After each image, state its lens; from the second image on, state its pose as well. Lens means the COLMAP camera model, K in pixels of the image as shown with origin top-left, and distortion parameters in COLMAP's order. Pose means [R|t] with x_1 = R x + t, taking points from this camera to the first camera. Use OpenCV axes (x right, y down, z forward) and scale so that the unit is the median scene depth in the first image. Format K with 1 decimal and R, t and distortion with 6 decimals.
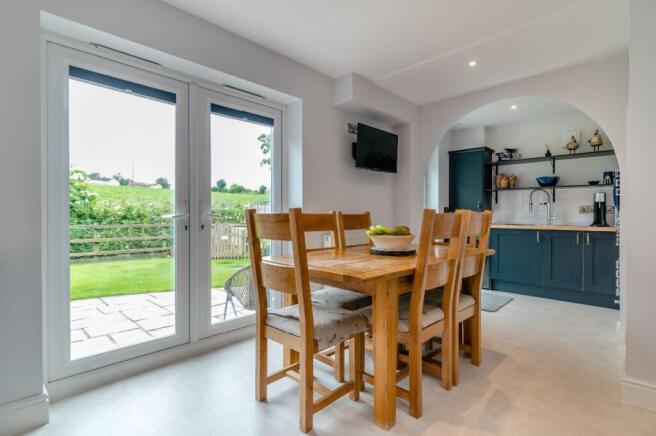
lens RADIAL K [[326.7, 0, 326.6], [0, 326.7, 220.9], [0, 0, 1]] dist [-0.018602, -0.000114]
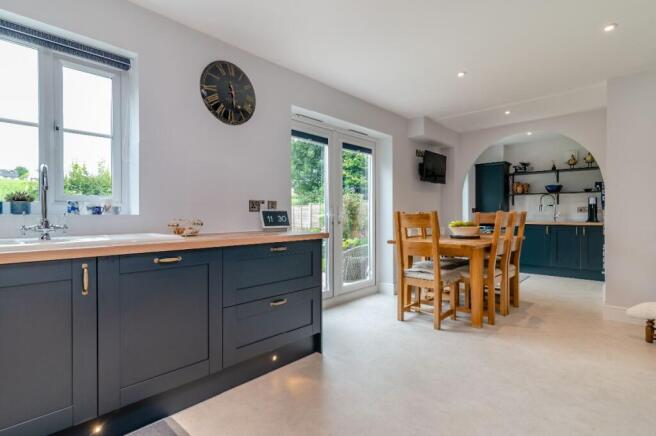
lens RADIAL K [[326.7, 0, 333.1], [0, 326.7, 221.7], [0, 0, 1]] dist [-0.018602, -0.000114]
pose [[0.999760, -0.007047, 0.020764, -0.299110], [0.007039, 0.999975, 0.000436, 0.007996], [-0.020766, -0.000290, 0.999784, -0.369029]]
